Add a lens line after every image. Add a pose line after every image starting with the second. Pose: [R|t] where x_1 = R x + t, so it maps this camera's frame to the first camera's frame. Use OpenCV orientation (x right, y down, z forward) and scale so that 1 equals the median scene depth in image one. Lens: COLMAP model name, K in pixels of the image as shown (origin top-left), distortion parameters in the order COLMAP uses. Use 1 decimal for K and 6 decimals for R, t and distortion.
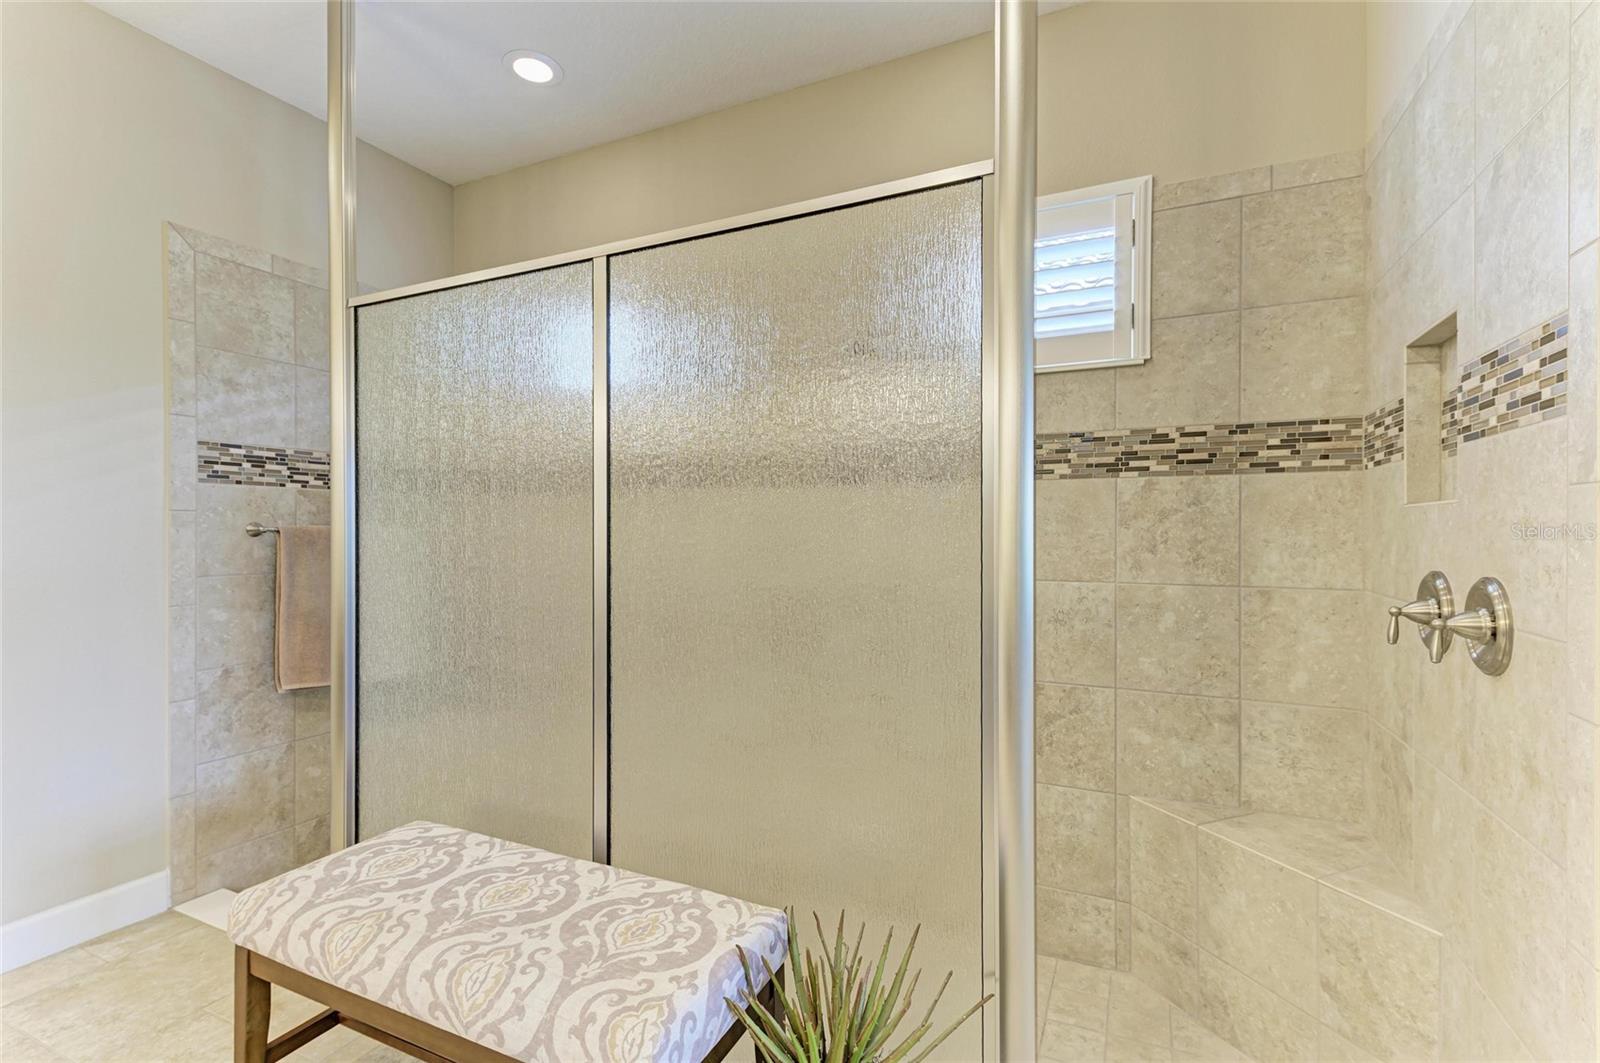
lens RADIAL K [[722.7, 0, 804.0], [0, 722.7, 533.4], [0, 0, 1]] dist [0.014039, 0.000047]
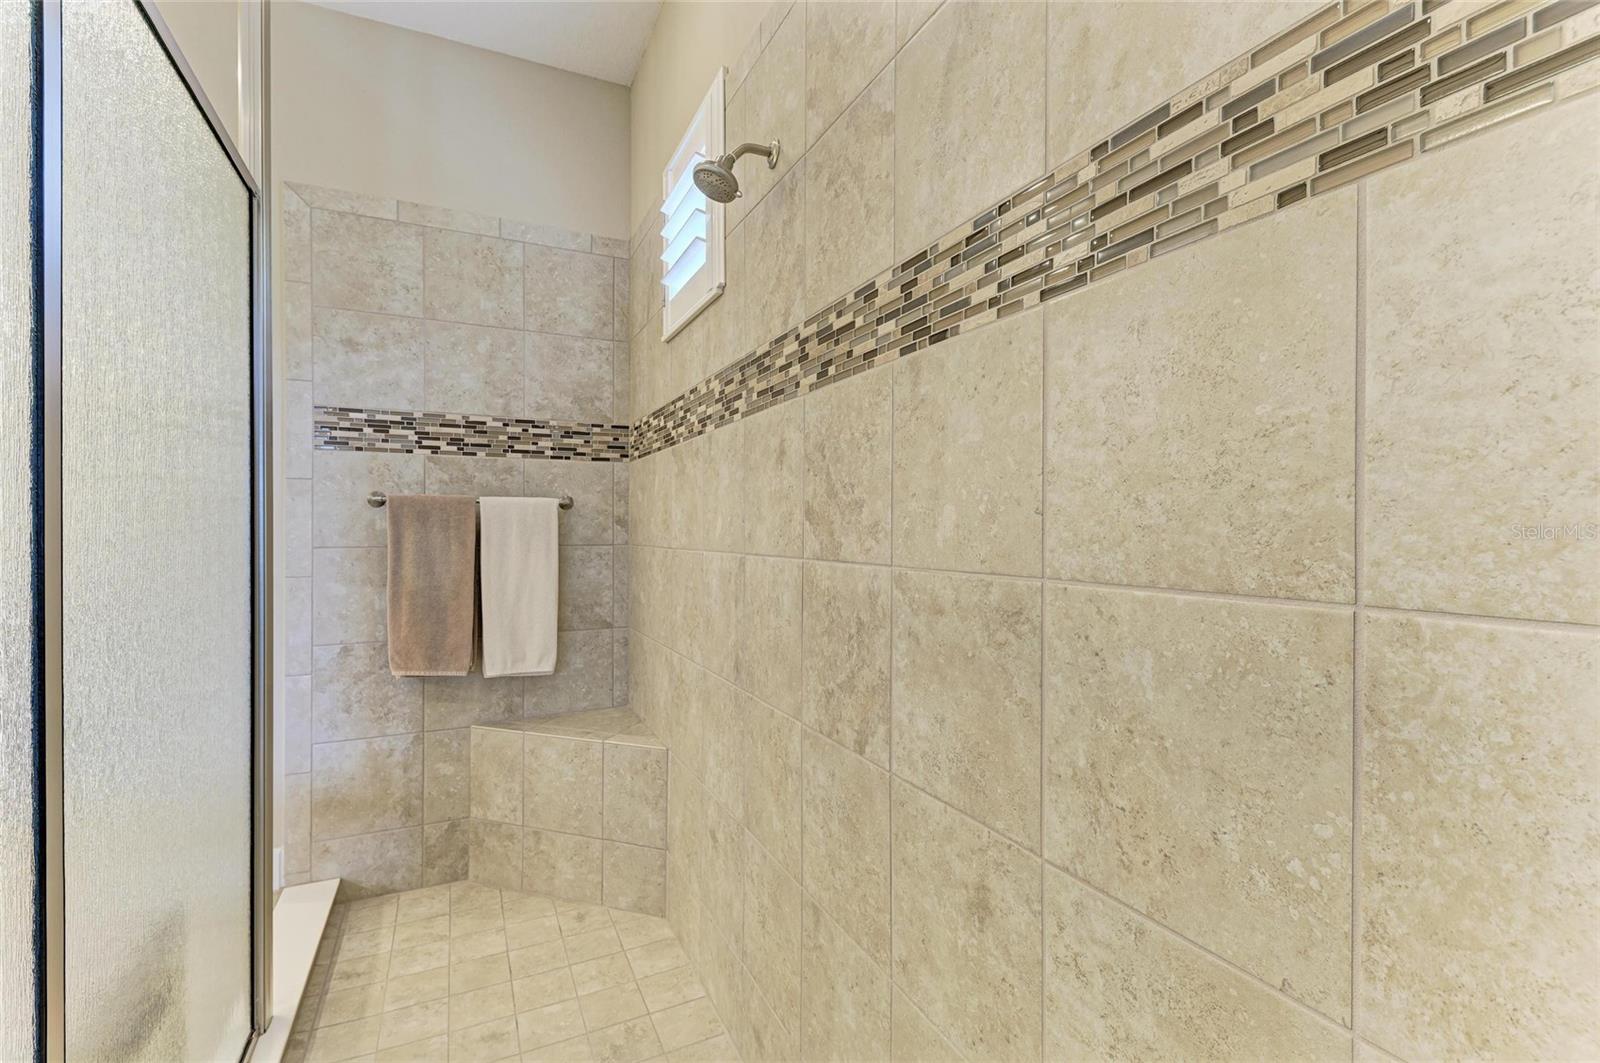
lens RADIAL K [[722.7, 0, 797.8], [0, 722.7, 533.4], [0, 0, 1]] dist [0.014039, 0.000047]
pose [[0.772882, 0.002690, -0.634544, 0.250845], [-0.000064, 0.999991, 0.004161, 0.034460], [0.634550, -0.003176, 0.772875, 0.626830]]
